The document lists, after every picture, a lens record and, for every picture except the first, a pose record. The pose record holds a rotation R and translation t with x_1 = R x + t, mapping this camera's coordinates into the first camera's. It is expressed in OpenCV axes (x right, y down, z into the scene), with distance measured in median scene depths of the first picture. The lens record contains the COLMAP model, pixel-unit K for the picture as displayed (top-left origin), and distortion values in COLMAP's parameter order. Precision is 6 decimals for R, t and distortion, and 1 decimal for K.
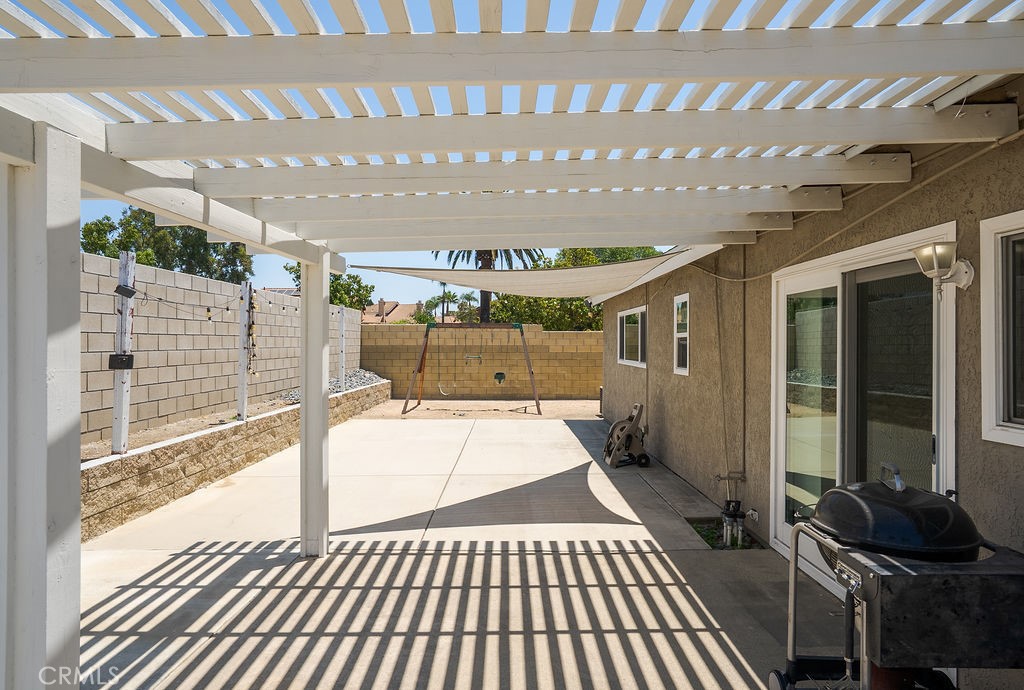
lens RADIAL K [[601.8, 0, 512.0], [0, 601.8, 345.0], [0, 0, 1]] dist [-0.002173, 0.000093]
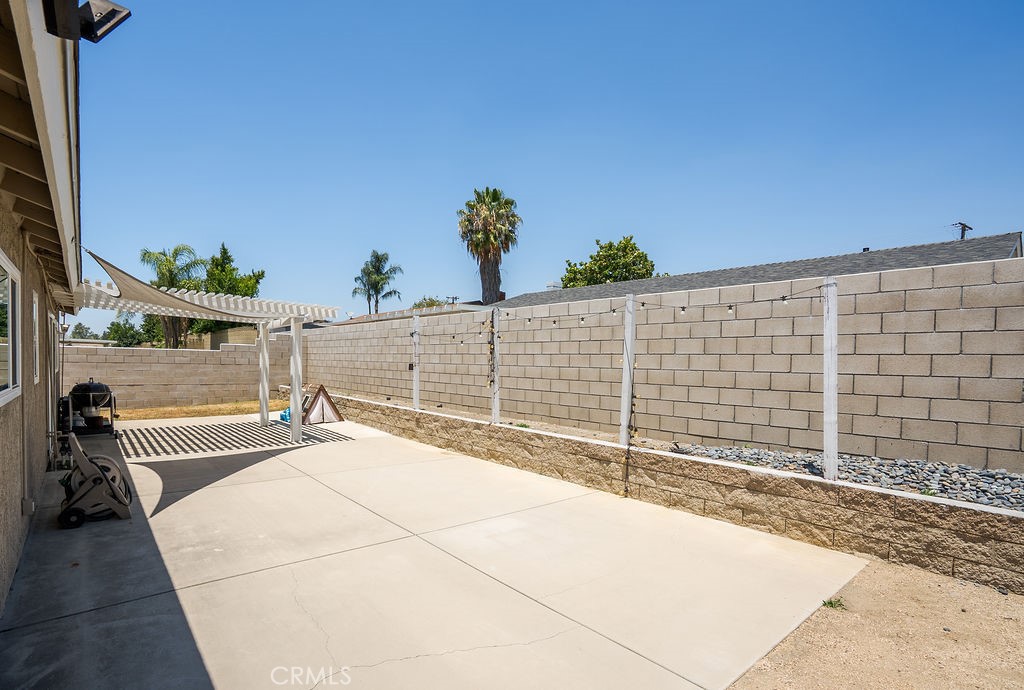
lens RADIAL K [[498.3, 0, 500.3], [0, 498.3, 334.7], [0, 0, 1]] dist [-0.062604, 0.026216]
pose [[-0.759149, -0.049881, -0.649003, 0.194692], [-0.022726, 0.998483, -0.050158, -0.003917], [0.650520, -0.023328, -0.759130, 1.645630]]
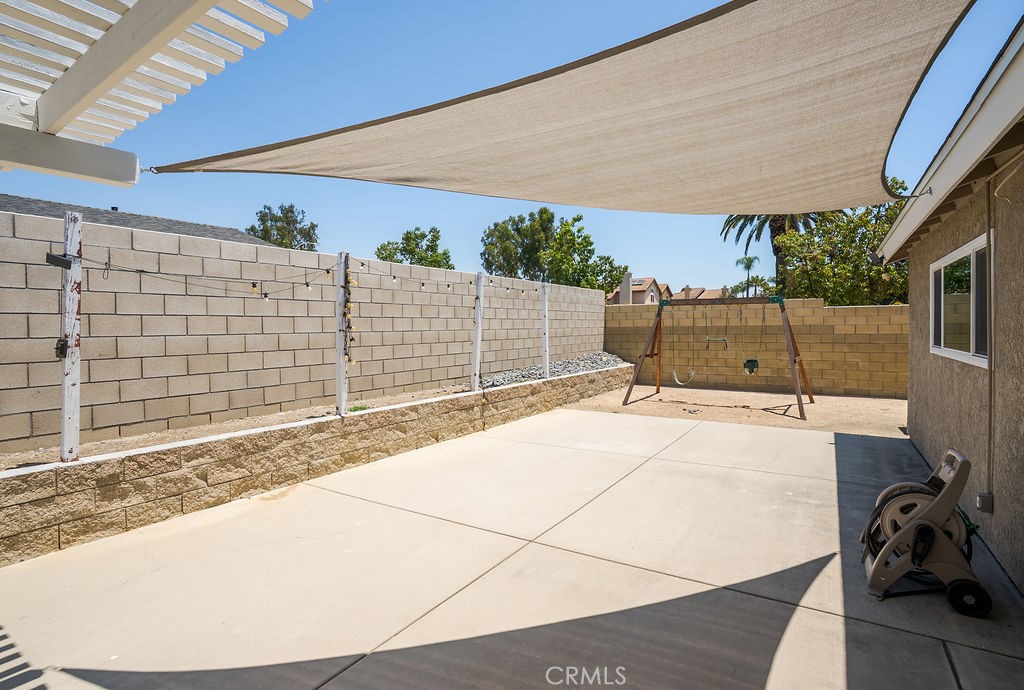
lens RADIAL K [[498.3, 0, 500.3], [0, 498.3, 334.7], [0, 0, 1]] dist [-0.062604, 0.026216]
pose [[0.824129, -0.001747, -0.566399, 0.128570], [0.009548, 0.999896, 0.010809, 0.005171], [0.566322, -0.014317, 0.824060, 0.505902]]
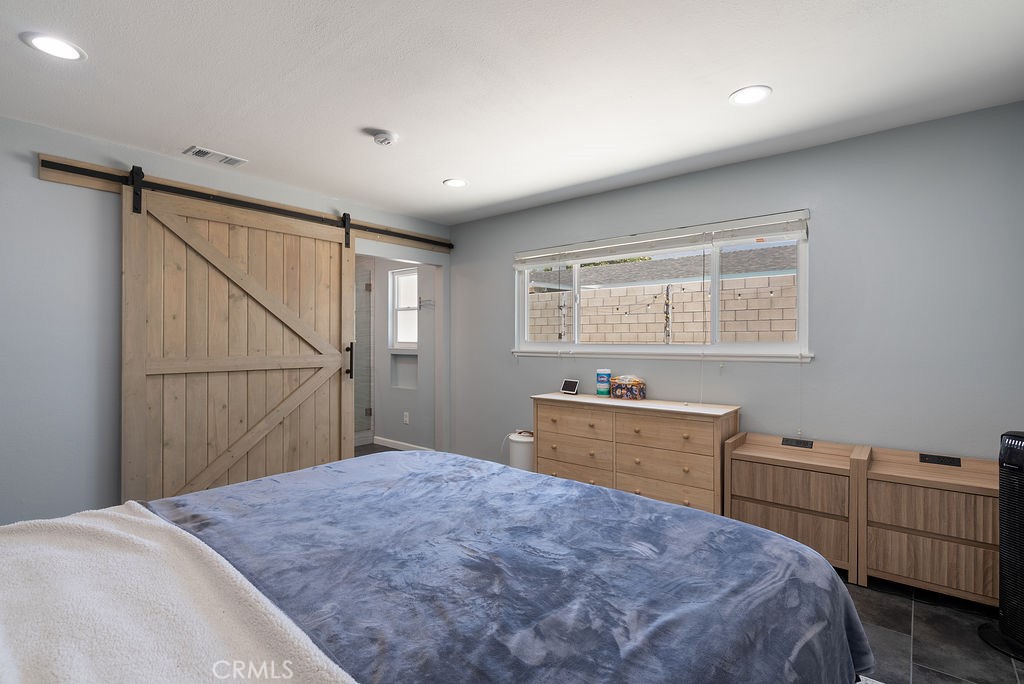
lens RADIAL K [[479.2, 0, 512.0], [0, 479.2, 342.0], [0, 0, 1]] dist [-0.003198, -0.000113]
pose [[-0.635850, 0.011027, -0.771734, 0.664867], [0.000863, 0.999907, 0.013575, 0.016110], [0.771812, 0.007966, -0.635801, 1.345998]]
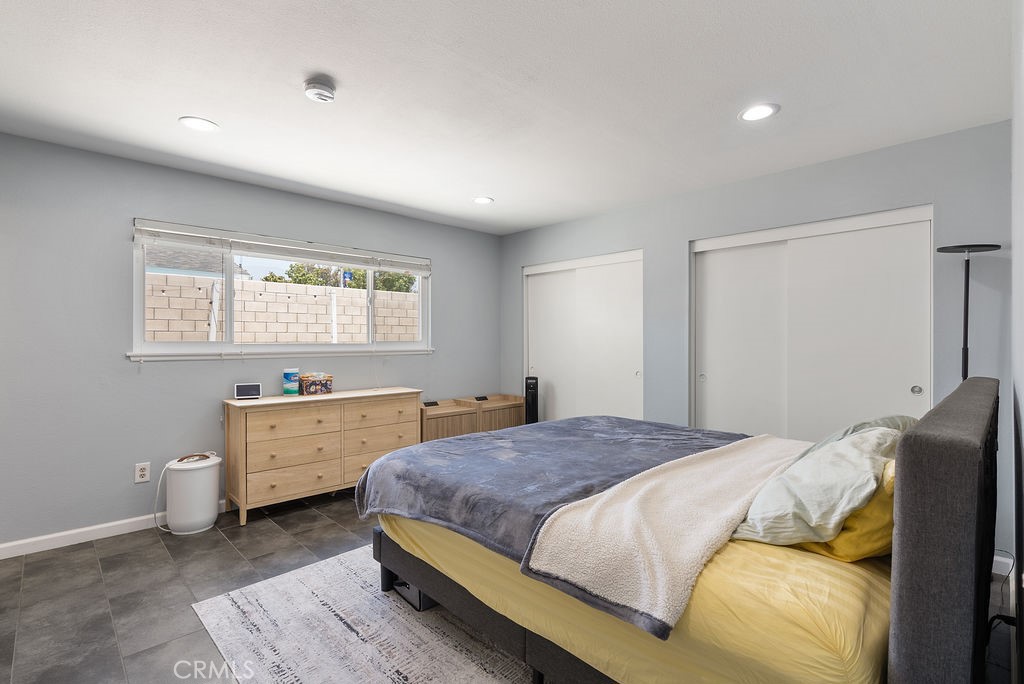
lens RADIAL K [[479.2, 0, 512.0], [0, 479.2, 342.0], [0, 0, 1]] dist [-0.003198, -0.000113]
pose [[0.696995, 0.011832, -0.716978, 0.856751], [-0.012109, 0.999915, 0.004730, 0.021913], [0.716973, 0.005386, 0.697080, 0.252457]]
